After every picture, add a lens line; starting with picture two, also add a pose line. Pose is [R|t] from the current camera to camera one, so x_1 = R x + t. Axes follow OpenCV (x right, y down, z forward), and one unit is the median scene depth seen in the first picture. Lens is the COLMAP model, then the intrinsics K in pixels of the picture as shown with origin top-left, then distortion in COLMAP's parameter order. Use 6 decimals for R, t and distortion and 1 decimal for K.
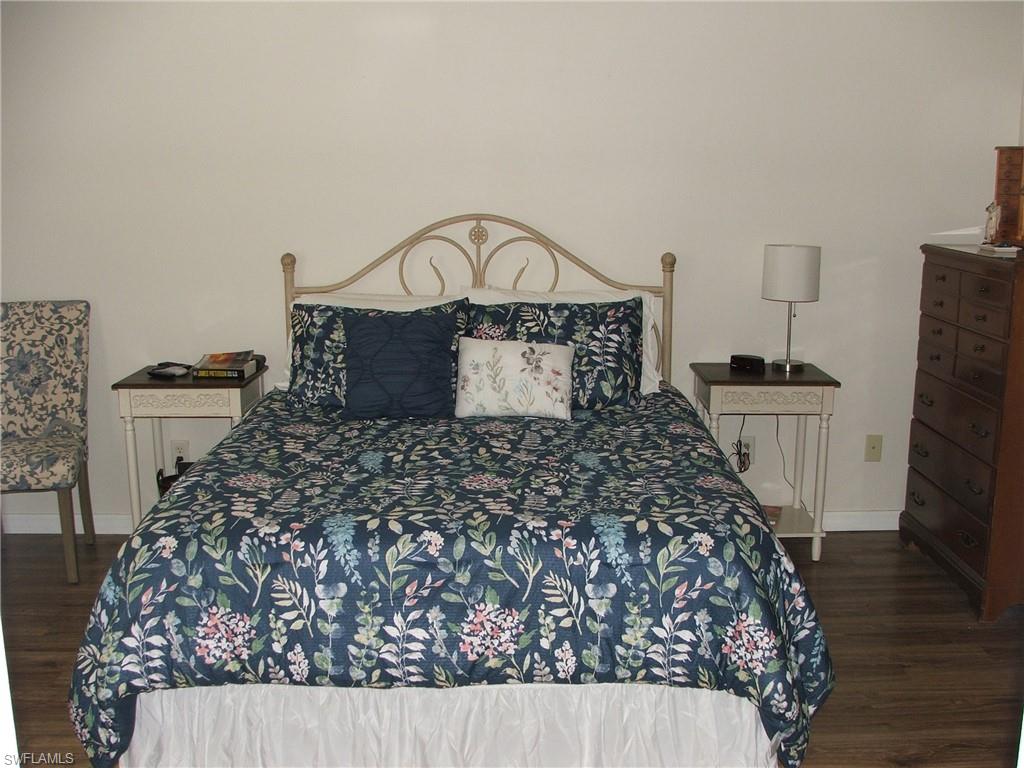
lens RADIAL K [[1147.1, 0, 511.6], [0, 1147.1, 384.7], [0, 0, 1]] dist [-0.130711, 0.000000]
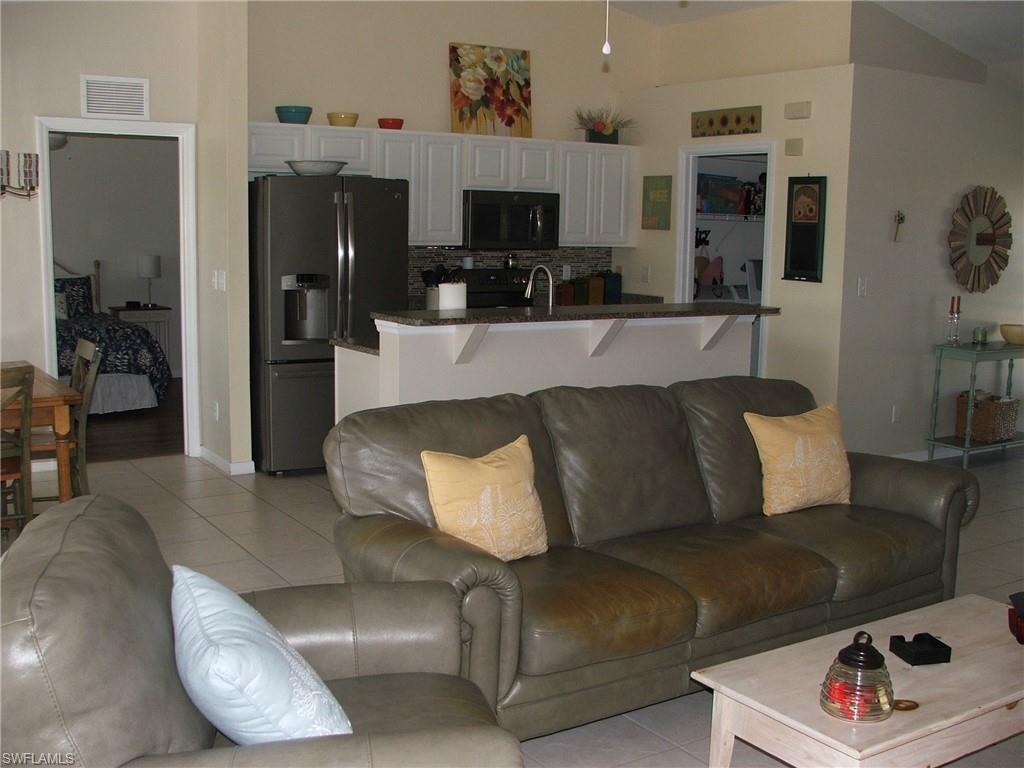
lens RADIAL K [[1147.1, 0, 514.4], [0, 1147.1, 384.2], [0, 0, 1]] dist [-0.130711, 0.000000]
pose [[0.849840, -0.061300, 0.523464, -0.425443], [0.090103, 0.995489, -0.029705, 0.337550], [-0.519282, 0.072410, 0.851530, -1.666746]]
